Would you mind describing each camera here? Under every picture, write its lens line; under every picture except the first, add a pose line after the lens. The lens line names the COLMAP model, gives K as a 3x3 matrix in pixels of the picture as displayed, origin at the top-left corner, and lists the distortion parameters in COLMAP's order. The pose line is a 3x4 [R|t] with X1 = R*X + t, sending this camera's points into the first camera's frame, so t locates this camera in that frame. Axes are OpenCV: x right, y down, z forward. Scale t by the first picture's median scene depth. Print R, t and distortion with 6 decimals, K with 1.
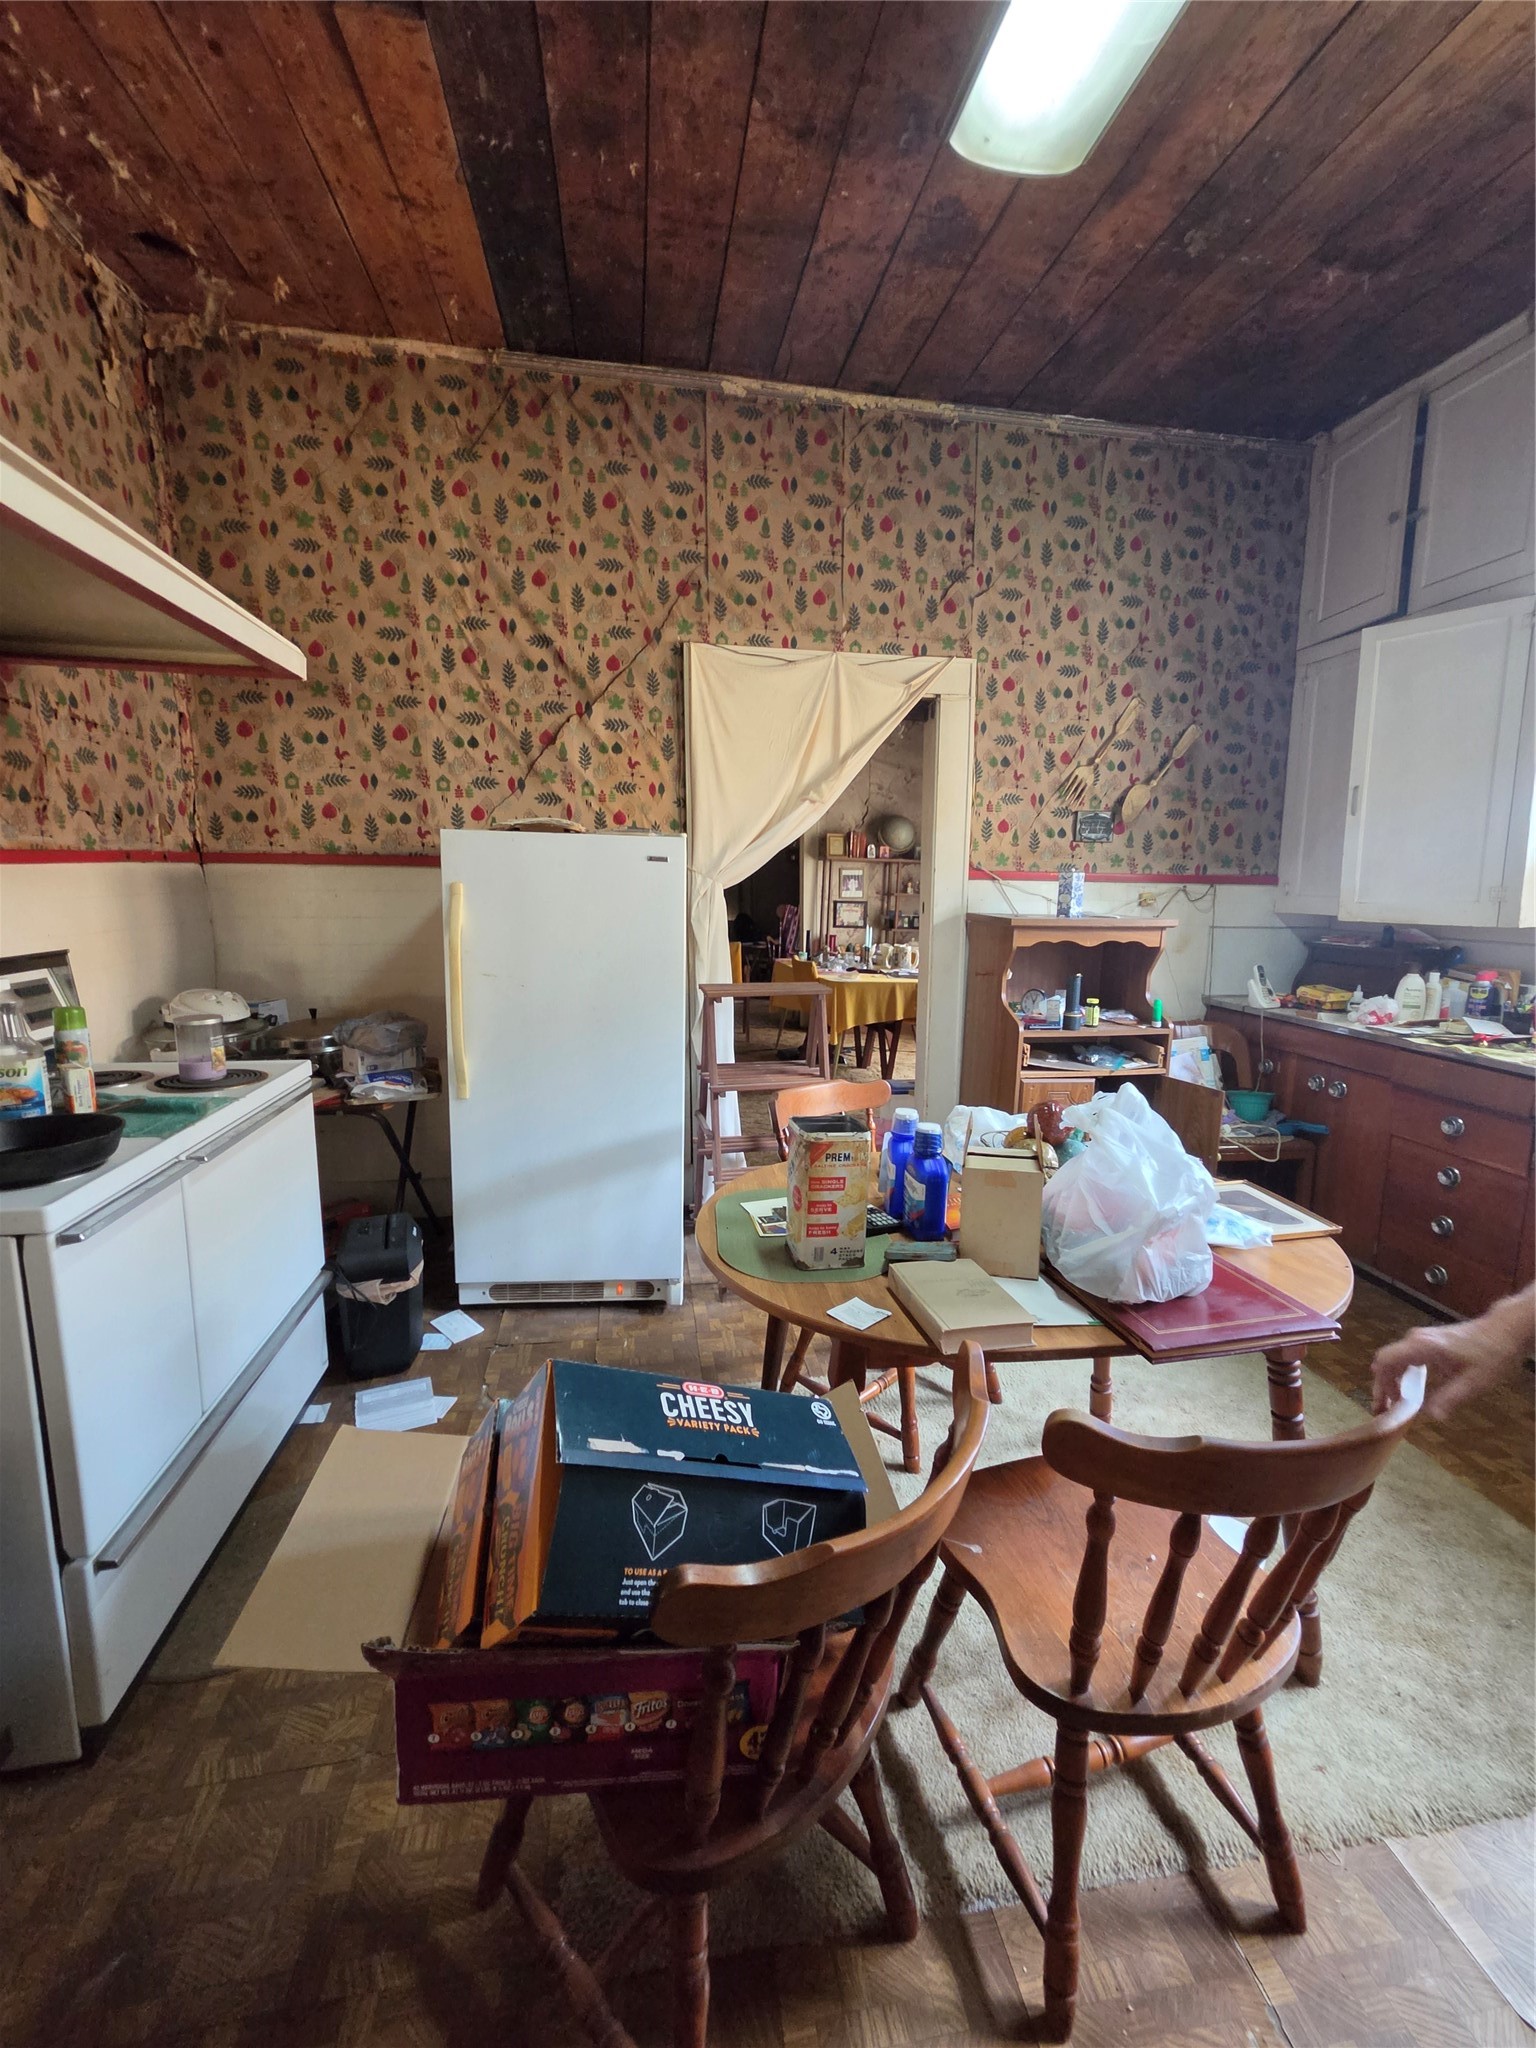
lens RADIAL K [[839.9, 0, 762.7], [0, 839.9, 1021.9], [0, 0, 1]] dist [-0.001346, -0.000118]
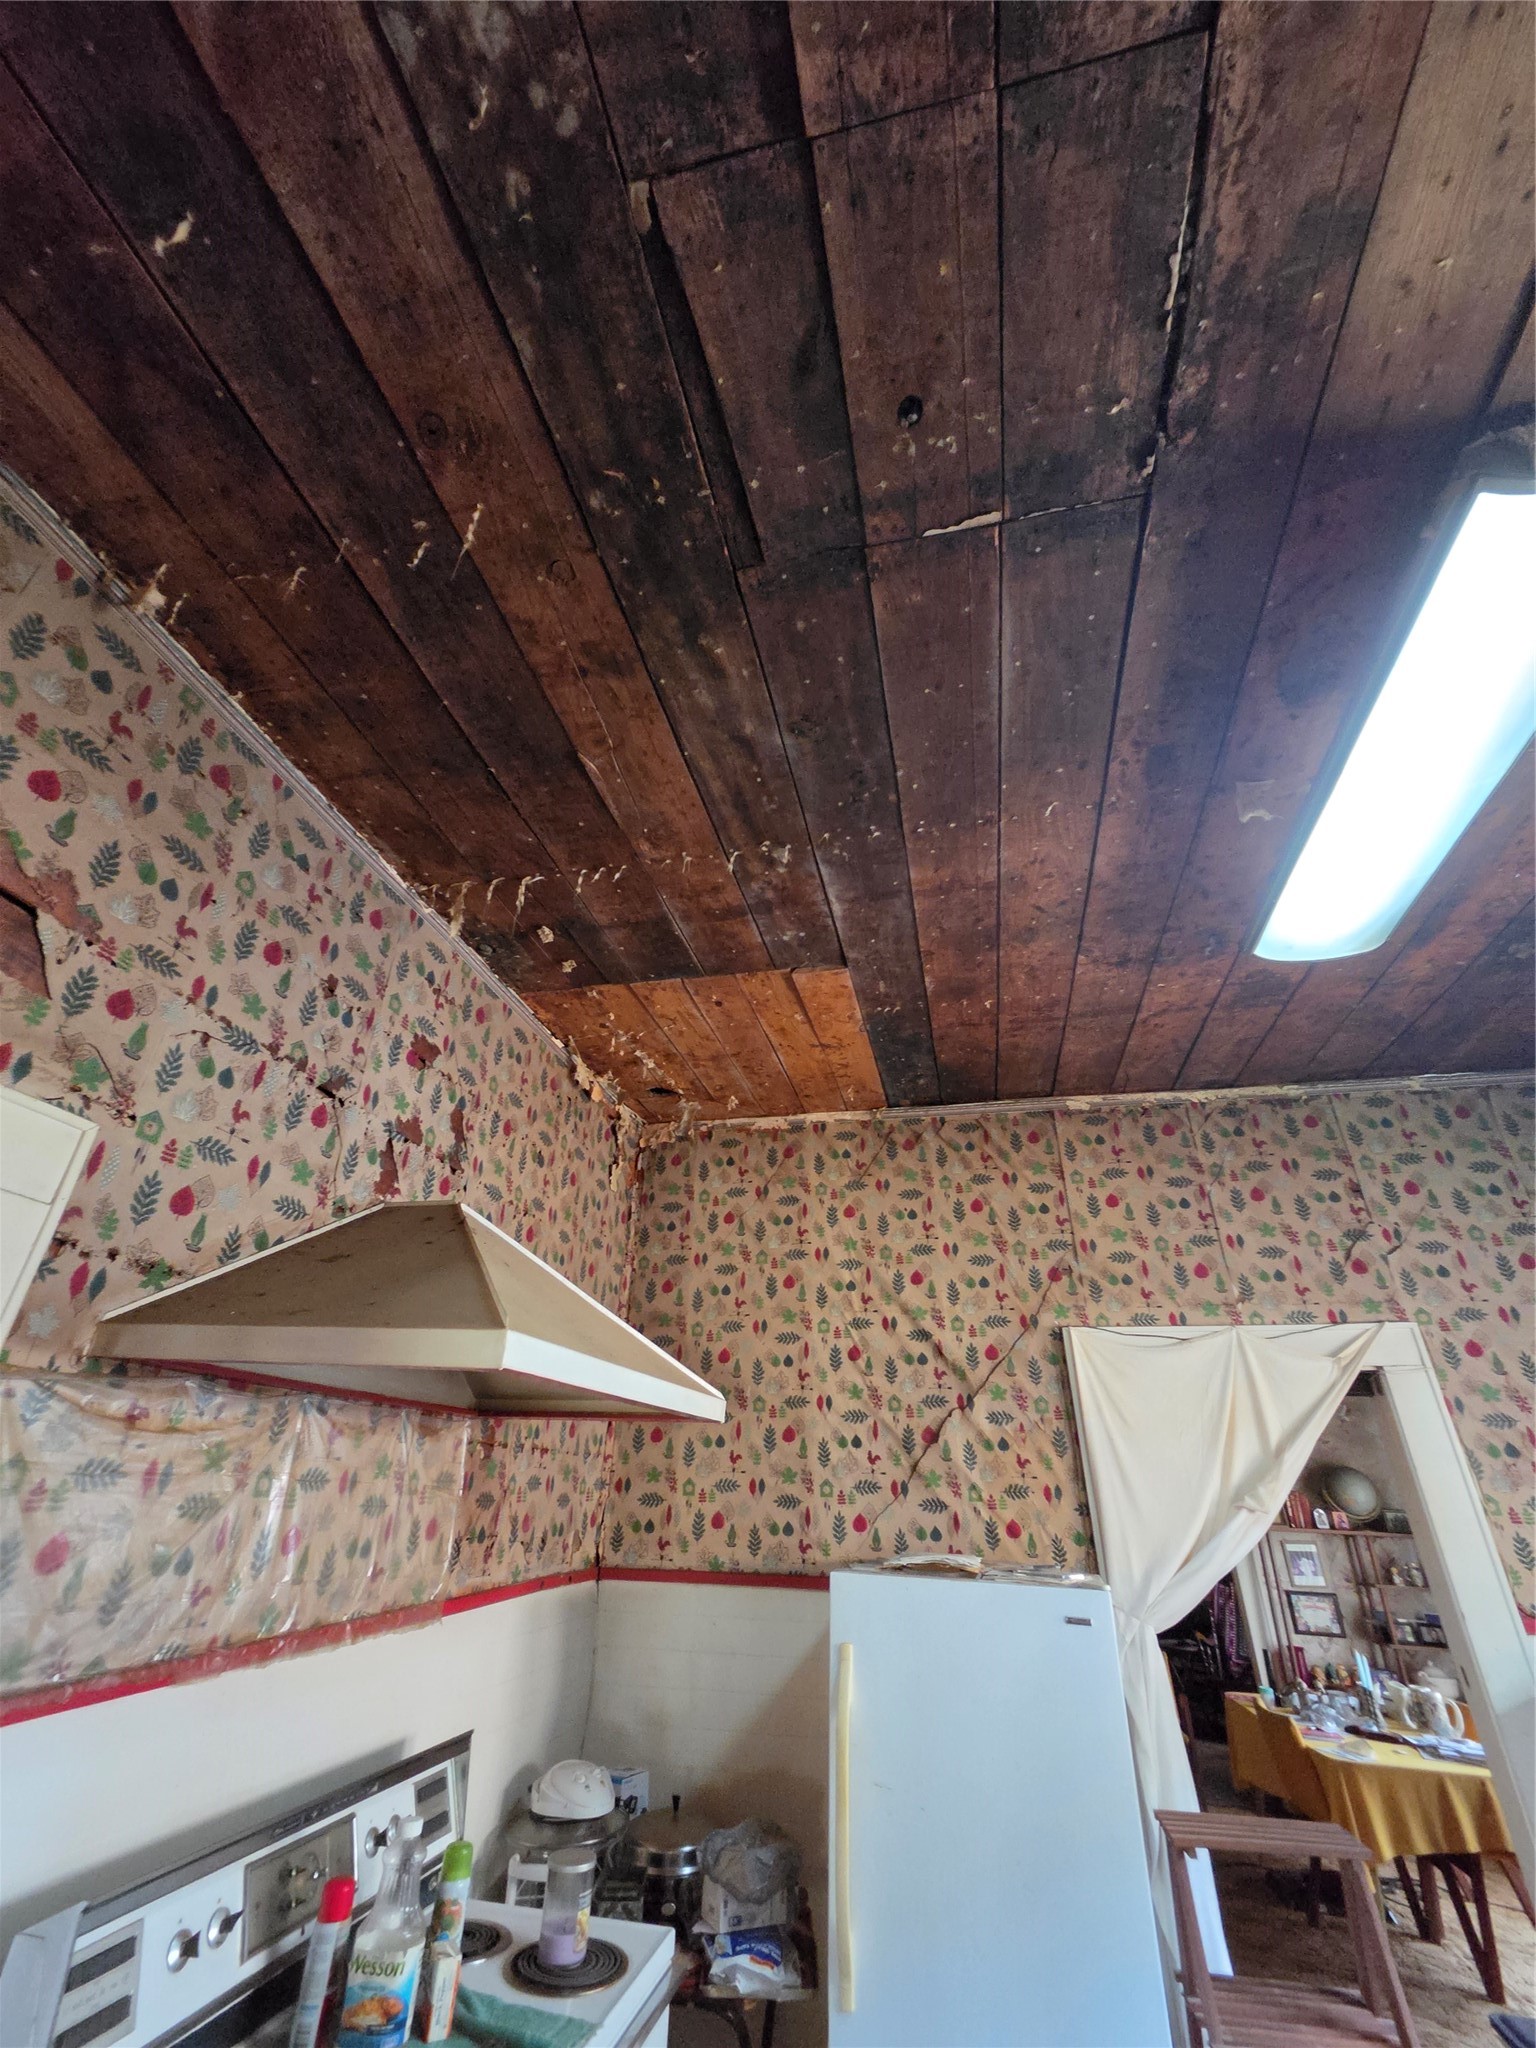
lens RADIAL K [[834.5, 0, 768.0], [0, 834.5, 1024.0], [0, 0, 1]] dist [-0.001105, 0.000646]
pose [[0.928140, -0.167994, -0.332164, -0.030990], [-0.078855, 0.783371, -0.616533, -0.104266], [0.363782, 0.598422, 0.713831, -0.040542]]
